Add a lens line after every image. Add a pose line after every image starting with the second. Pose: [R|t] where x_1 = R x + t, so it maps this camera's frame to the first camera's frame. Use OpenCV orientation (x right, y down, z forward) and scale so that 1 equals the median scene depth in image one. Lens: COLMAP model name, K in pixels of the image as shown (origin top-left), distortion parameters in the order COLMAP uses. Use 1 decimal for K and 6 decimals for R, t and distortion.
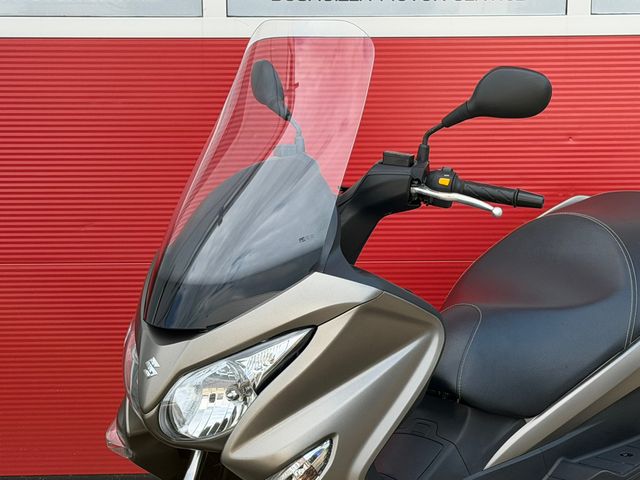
lens RADIAL K [[1490.4, 0, 320.0], [0, 1490.4, 240.0], [0, 0, 1]] dist [0.135412, -0.059577]
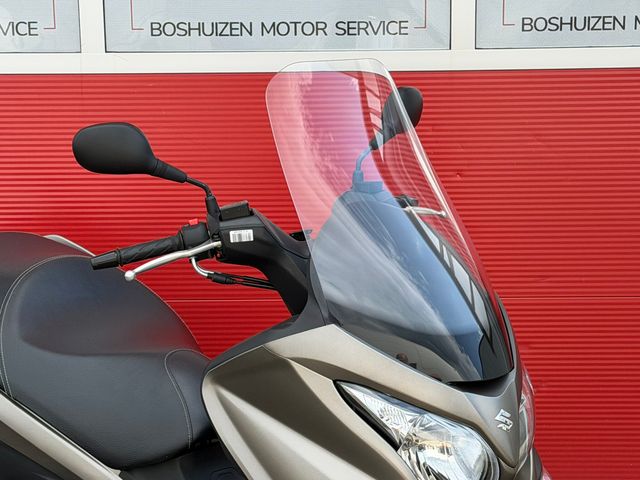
lens RADIAL K [[1490.4, 0, 320.0], [0, 1490.4, 240.0], [0, 0, 1]] dist [0.135412, -0.059577]
pose [[0.999461, -0.002605, -0.032726, 0.163415], [0.002078, 0.999868, -0.016129, -0.014382], [0.032763, 0.016052, 0.999334, 0.033156]]
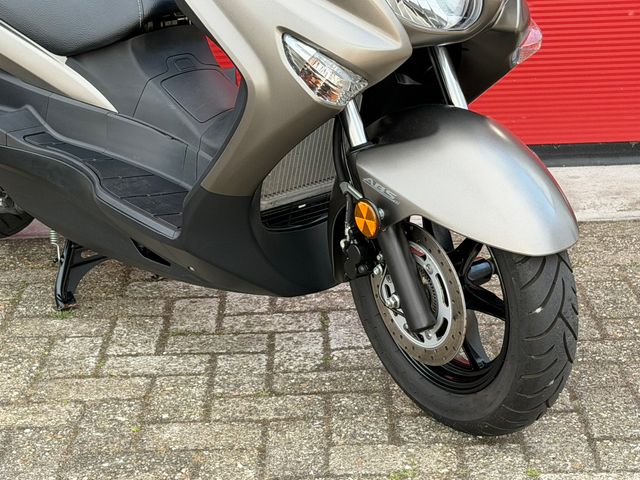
lens RADIAL K [[1494.6, 0, 322.1], [0, 1494.6, 256.5], [0, 0, 1]] dist [0.158072, -0.390260]
pose [[0.999585, -0.020681, -0.020075, 0.168846], [0.023448, 0.988537, 0.149148, 0.126534], [0.016761, -0.149557, 0.988611, 0.121036]]
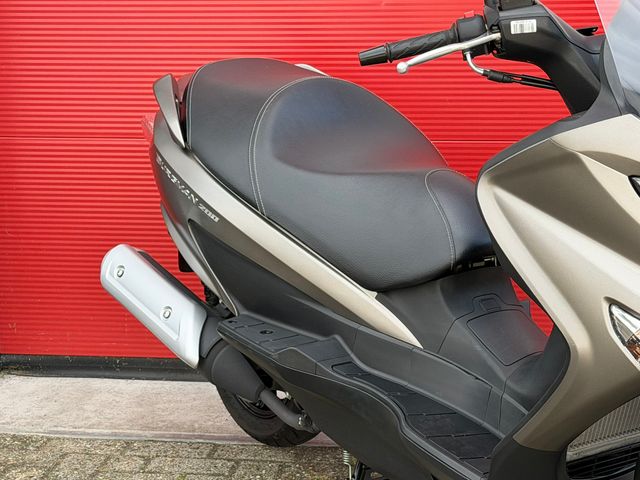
lens RADIAL K [[1494.6, 0, 322.1], [0, 1494.6, 256.5], [0, 0, 1]] dist [0.158072, -0.390260]
pose [[0.986327, 0.025122, -0.162876, 0.110902], [-0.017192, 0.998605, 0.049920, 0.062157], [0.163903, -0.046437, 0.985383, 0.094809]]
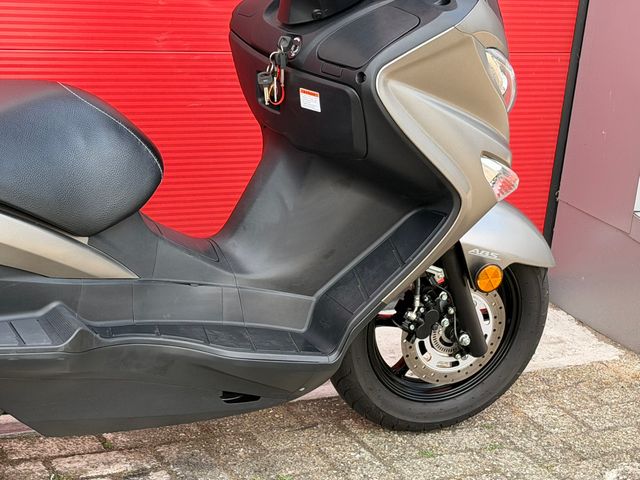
lens RADIAL K [[1490.4, 0, 320.0], [0, 1490.4, 240.0], [0, 0, 1]] dist [0.135412, -0.059577]
pose [[0.268037, -0.275711, 0.923114, -0.845429], [0.070111, 0.961217, 0.266733, -0.094455], [-0.960854, -0.006773, 0.276972, 0.769484]]
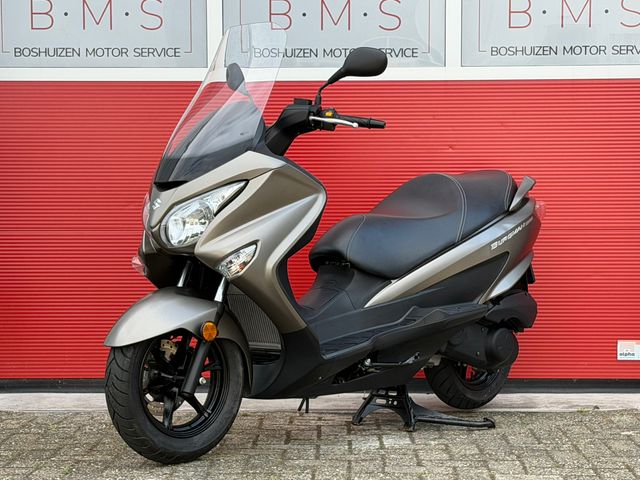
lens RADIAL K [[1494.6, 0, 322.1], [0, 1494.6, 256.5], [0, 0, 1]] dist [0.158072, -0.390260]
pose [[0.999206, 0.003955, -0.039651, 0.148336], [-0.009411, 0.990334, -0.138382, 0.374399], [0.038720, 0.138645, 0.989585, -0.717937]]
